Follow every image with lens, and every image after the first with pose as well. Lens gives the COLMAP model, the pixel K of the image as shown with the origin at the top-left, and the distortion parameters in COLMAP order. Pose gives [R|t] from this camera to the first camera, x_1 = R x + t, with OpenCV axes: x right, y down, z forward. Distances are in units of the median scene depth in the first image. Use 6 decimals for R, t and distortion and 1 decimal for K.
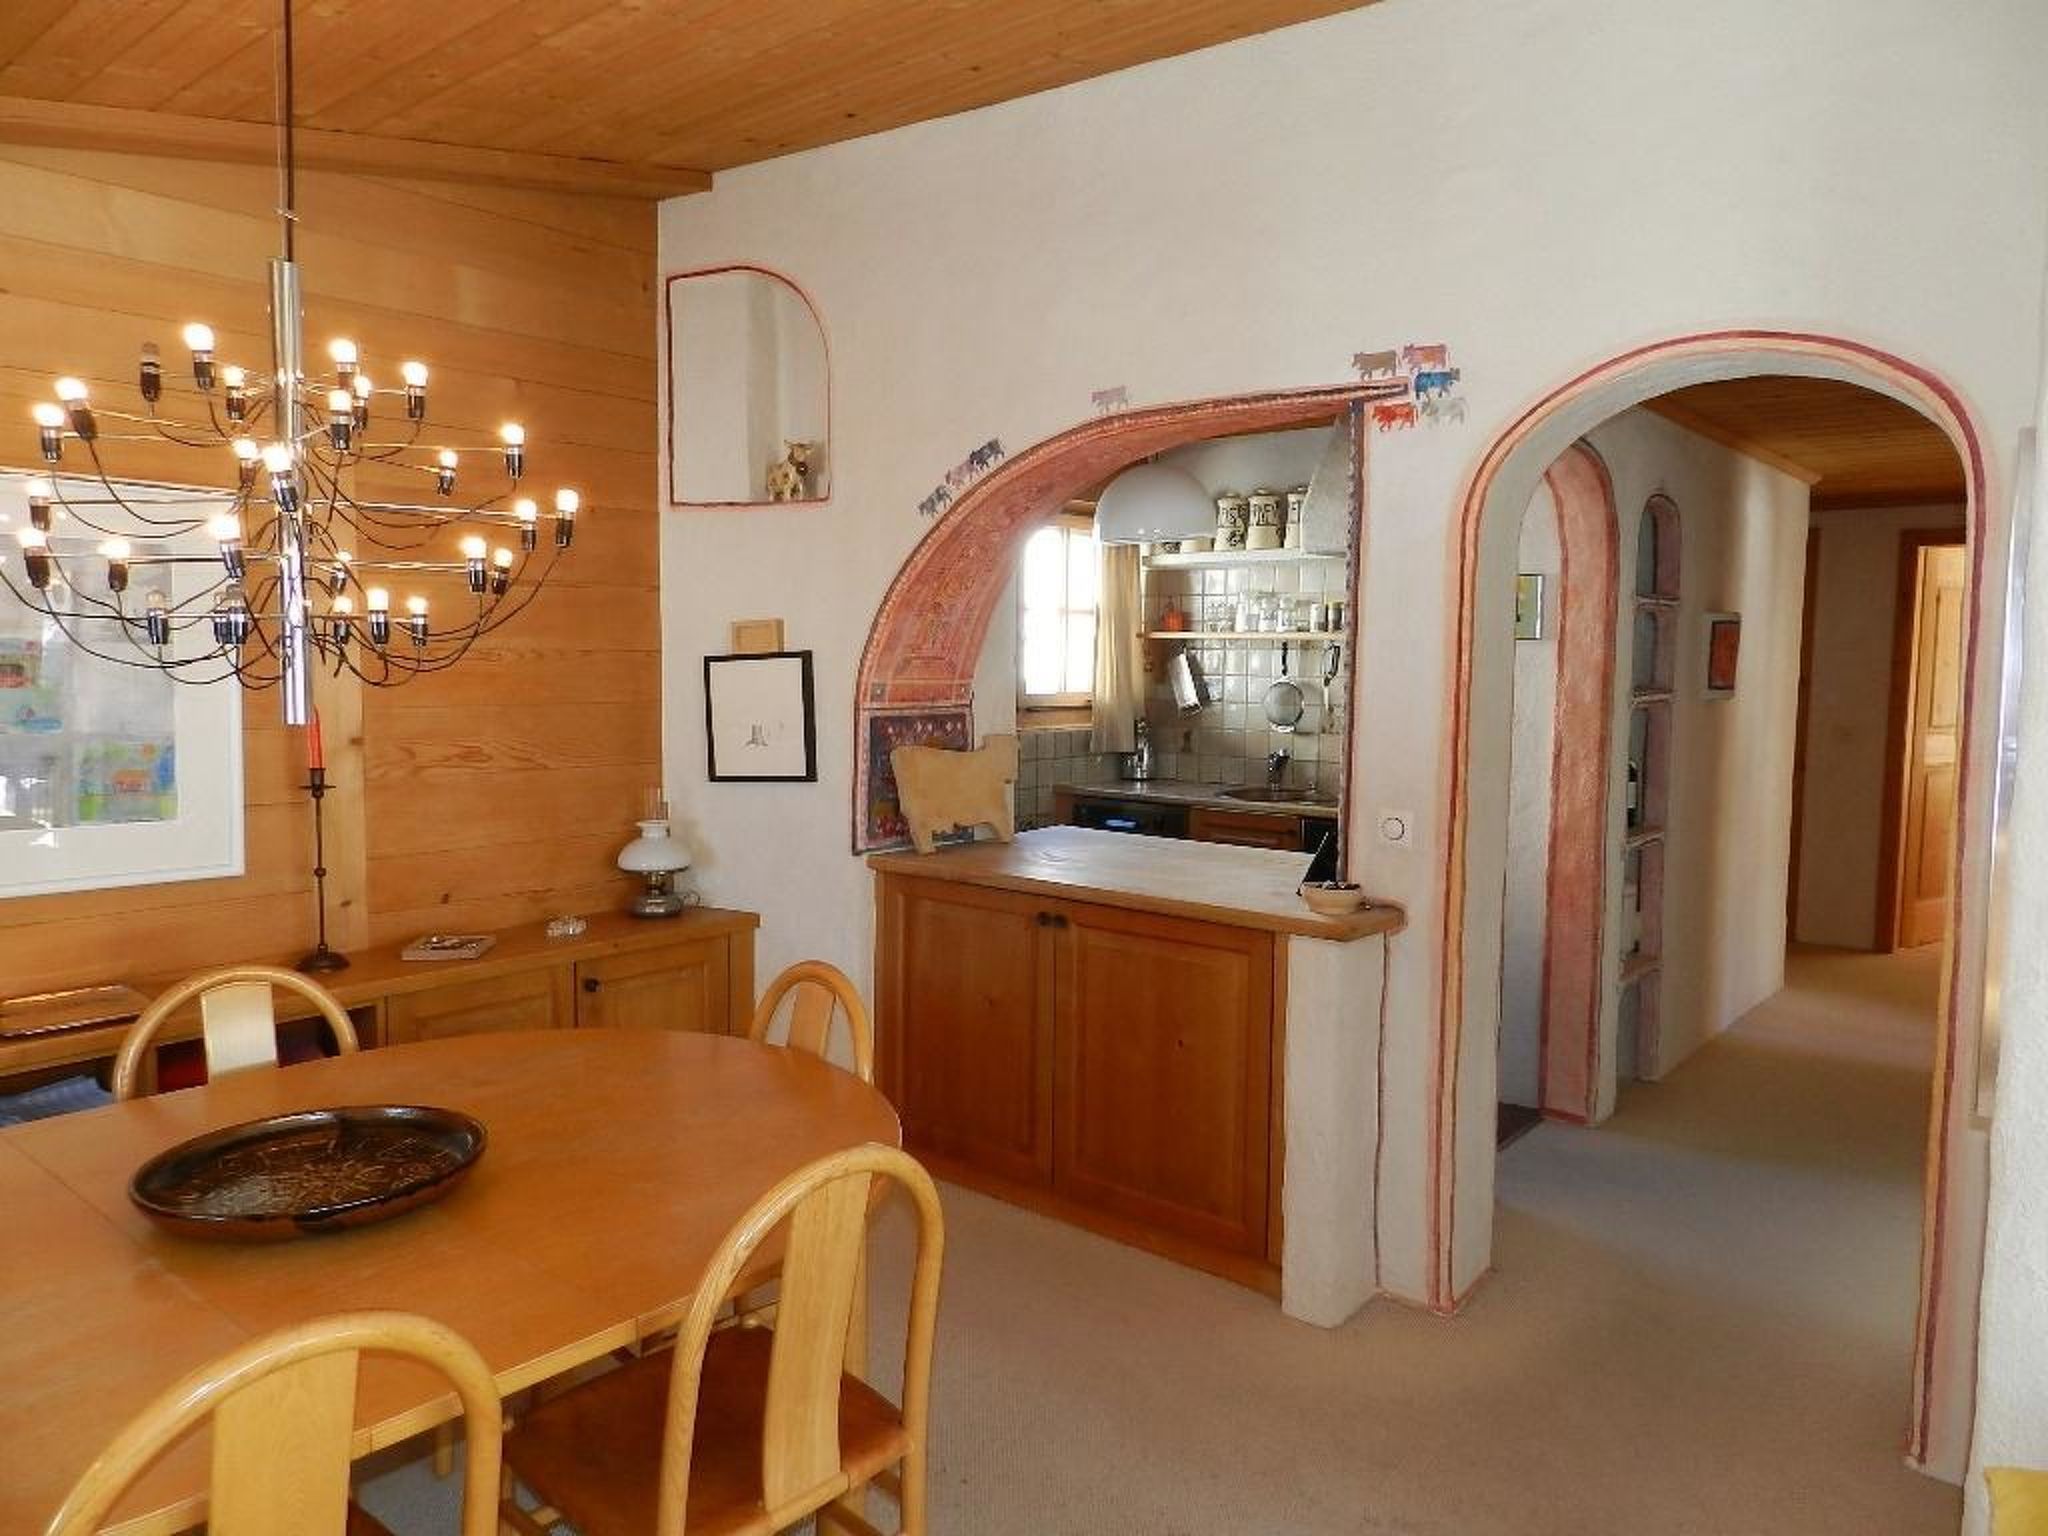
lens RADIAL K [[1390.9, 0, 1024.0], [0, 1390.9, 768.0], [0, 0, 1]] dist [0.015736, -0.000605]
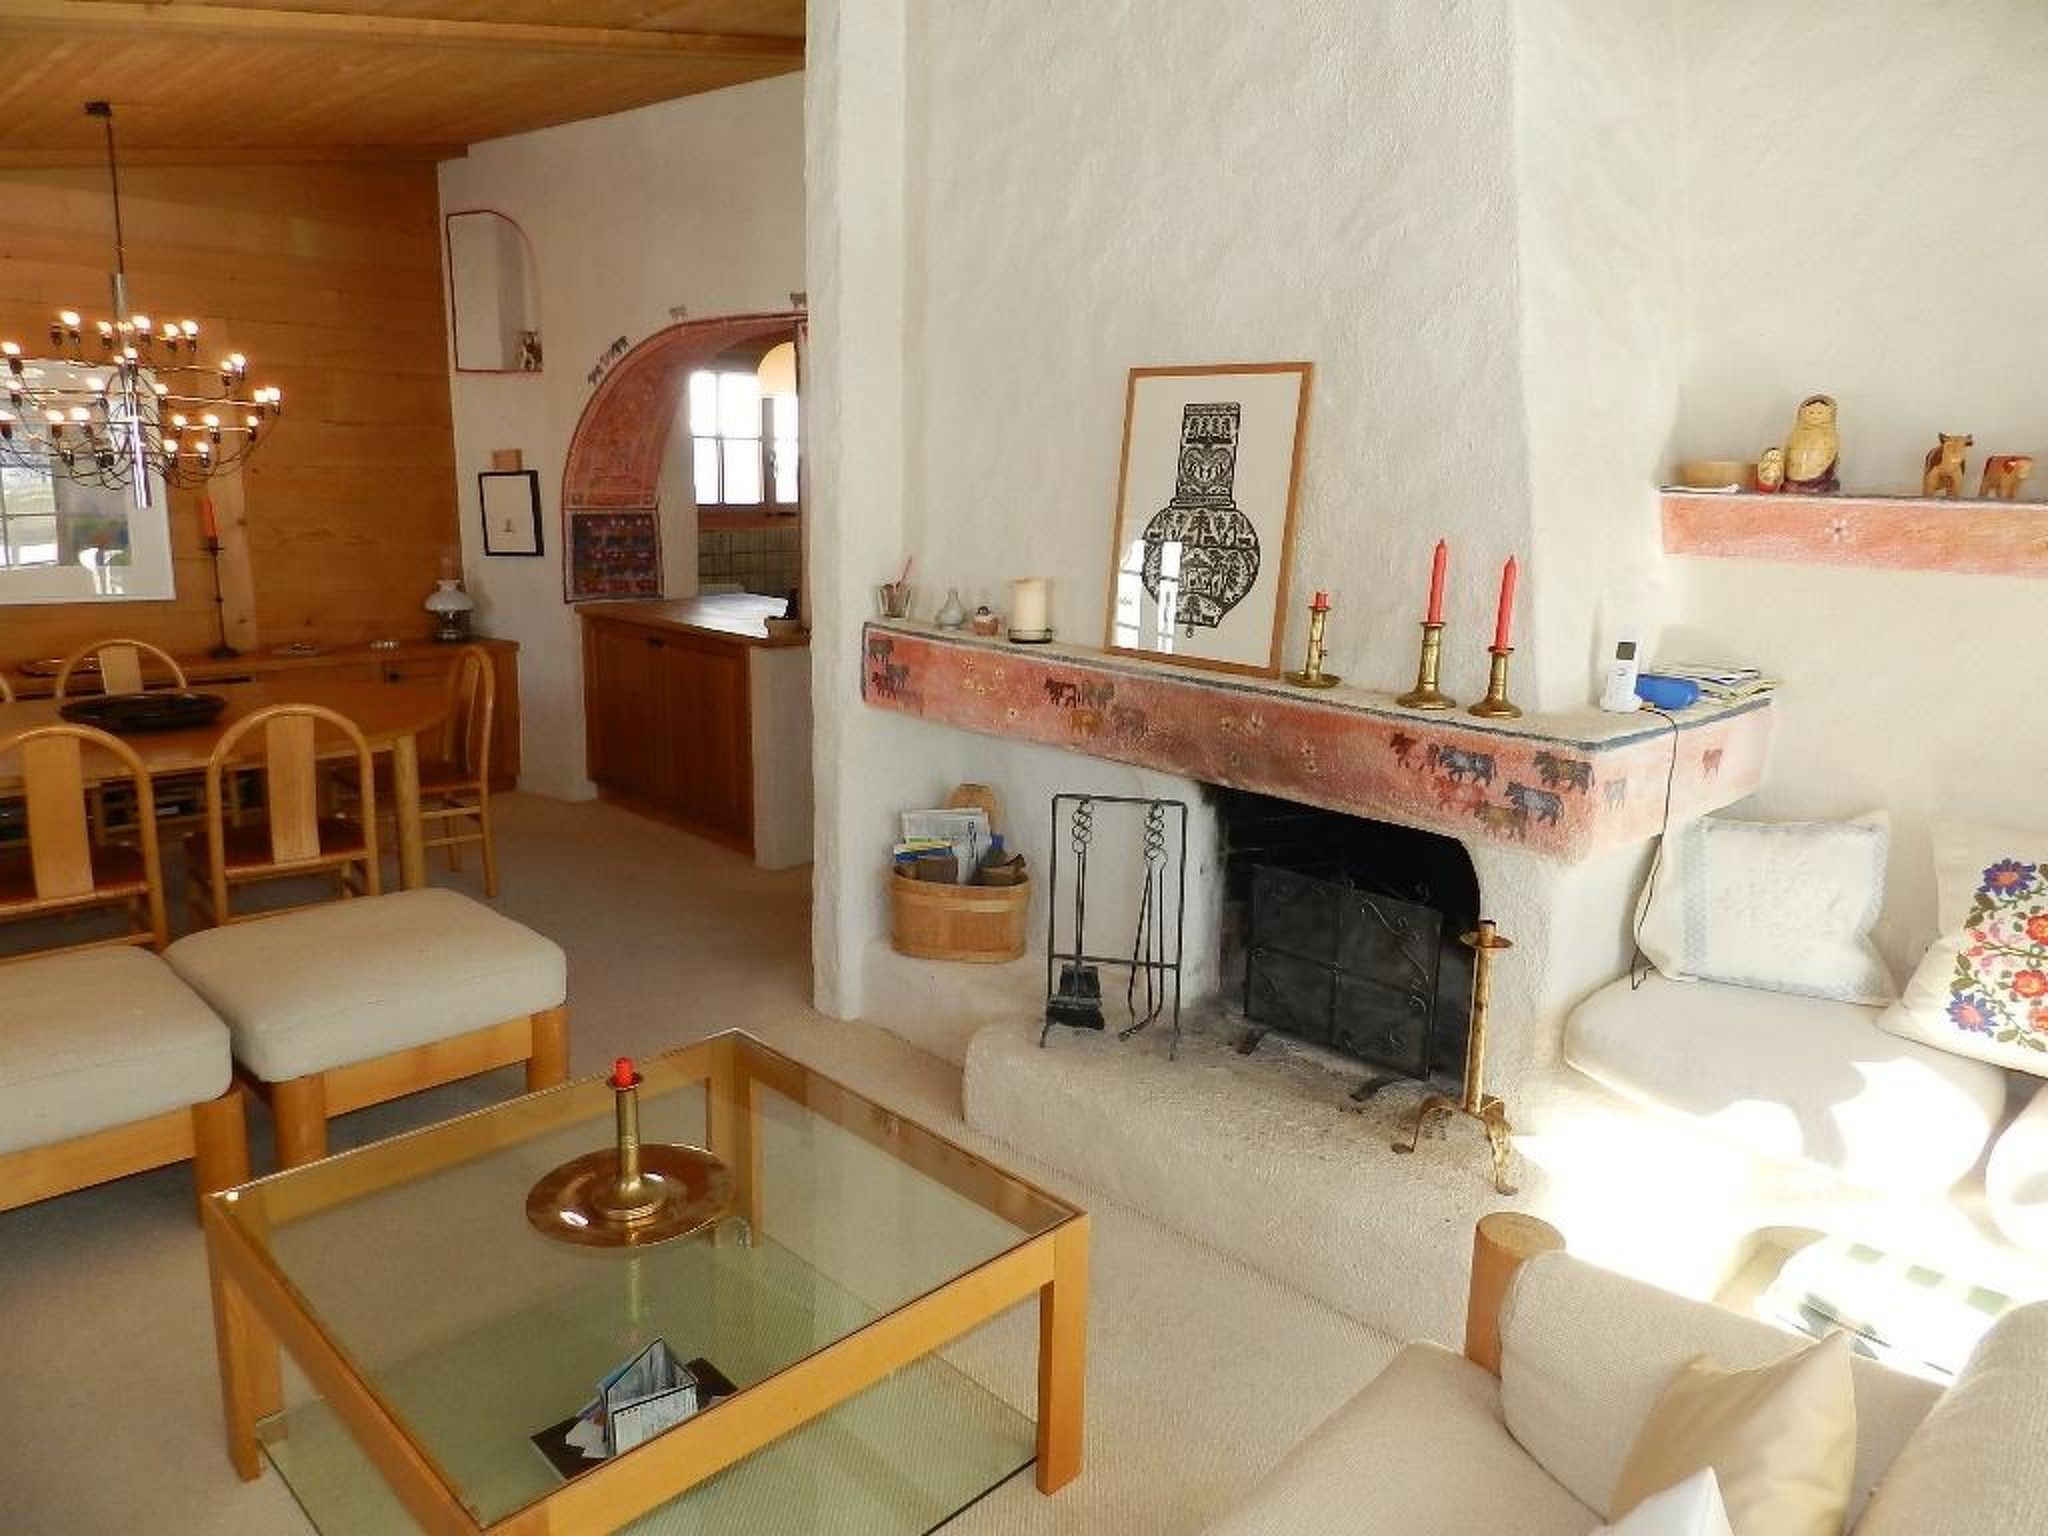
lens RADIAL K [[1390.9, 0, 1024.0], [0, 1390.9, 768.0], [0, 0, 1]] dist [0.015736, -0.000605]
pose [[0.996407, 0.030564, -0.078986, 0.513482], [-0.019912, 0.991011, 0.132289, 0.027445], [0.082320, -0.130241, 0.988059, -0.526221]]
